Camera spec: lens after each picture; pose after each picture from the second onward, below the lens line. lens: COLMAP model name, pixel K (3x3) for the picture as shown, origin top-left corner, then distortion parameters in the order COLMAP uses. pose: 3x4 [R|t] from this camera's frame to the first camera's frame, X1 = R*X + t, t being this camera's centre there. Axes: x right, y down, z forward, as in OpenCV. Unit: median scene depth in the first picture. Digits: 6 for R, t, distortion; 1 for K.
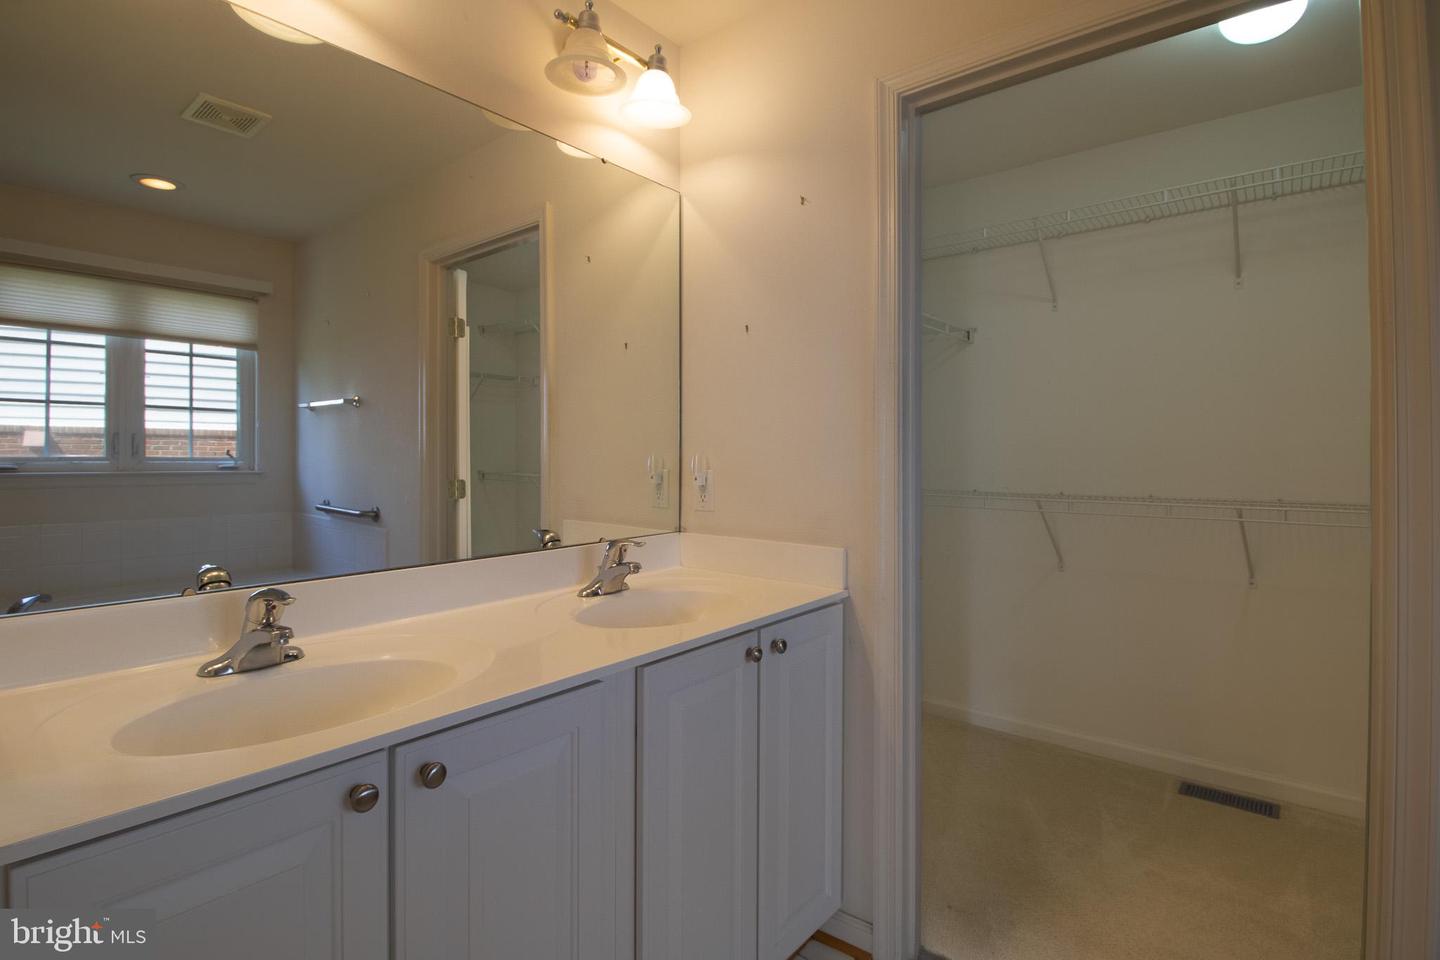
lens RADIAL K [[688.0, 0, 717.8], [0, 688.0, 457.7], [0, 0, 1]] dist [0.014027, -0.016941]
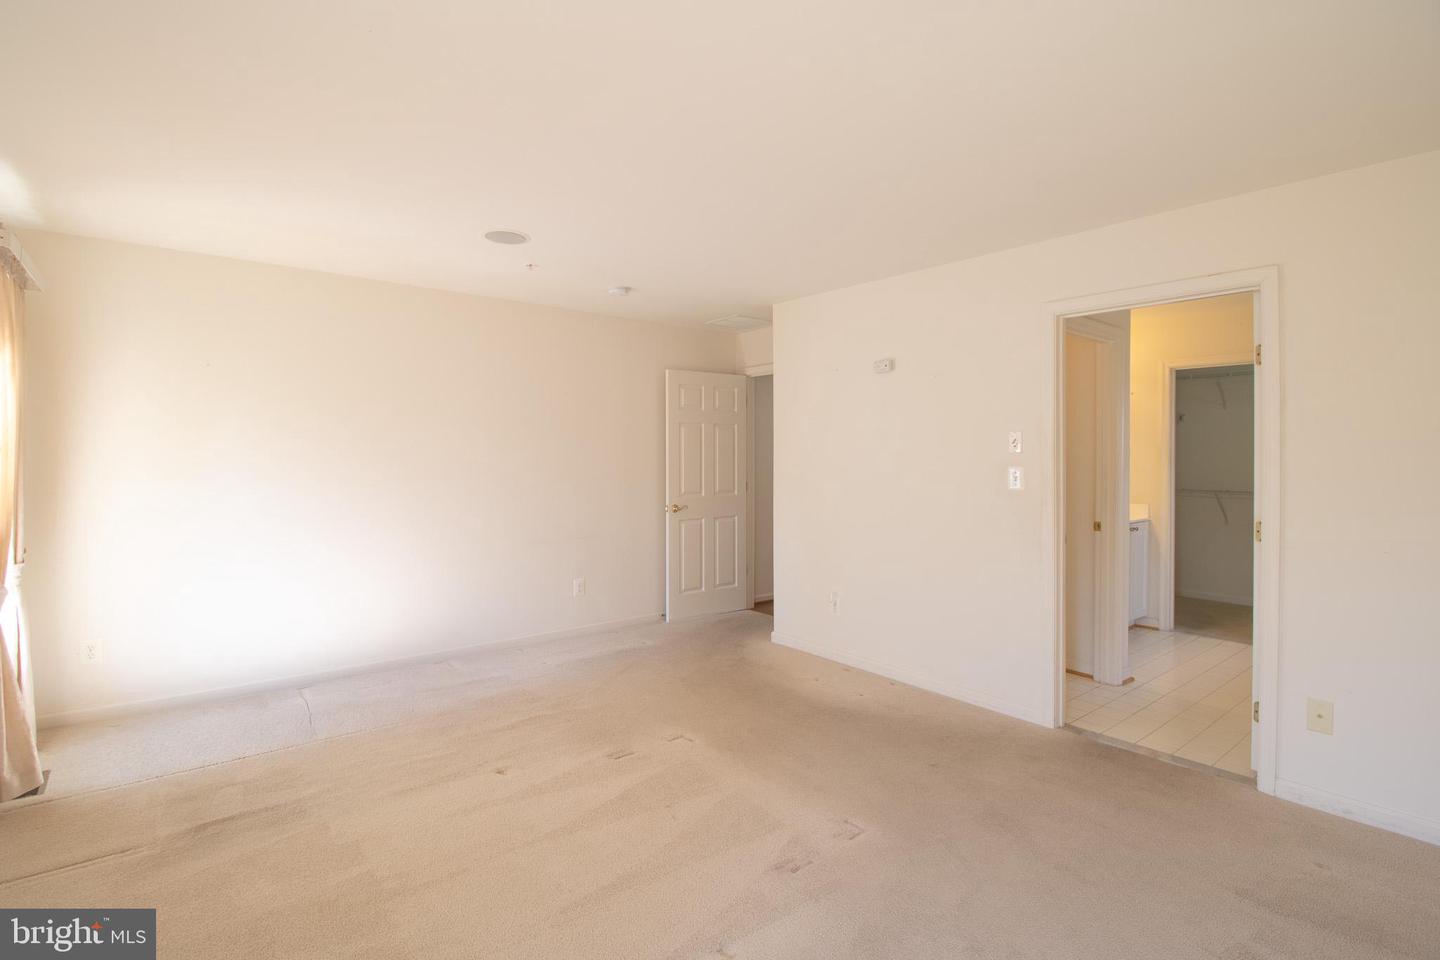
lens RADIAL K [[708.8, 0, 714.9], [0, 708.8, 453.3], [0, 0, 1]] dist [-0.020558, -0.000241]
pose [[0.982056, 0.004759, -0.188532, -1.137390], [-0.005741, 0.999973, -0.004664, -0.076023], [0.188504, 0.005663, 0.982056, -2.494405]]
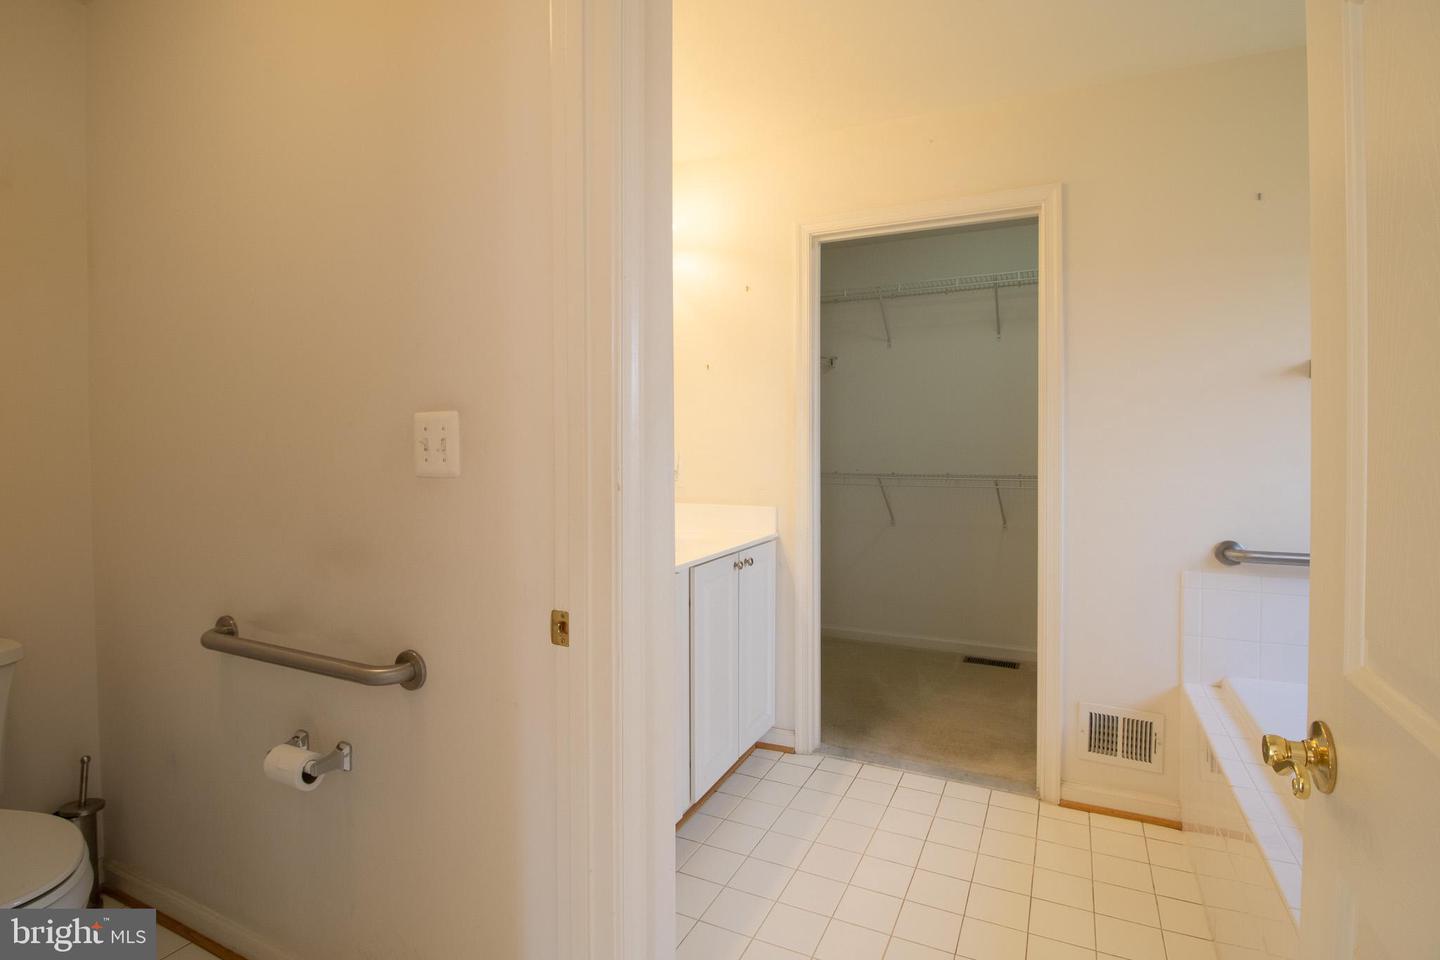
lens RADIAL K [[688.0, 0, 717.8], [0, 688.0, 457.7], [0, 0, 1]] dist [0.014027, -0.016941]
pose [[0.974394, -0.008517, 0.224688, -0.304679], [0.004291, 0.999805, 0.019290, -0.016689], [-0.224809, -0.017832, 0.974240, -0.536243]]
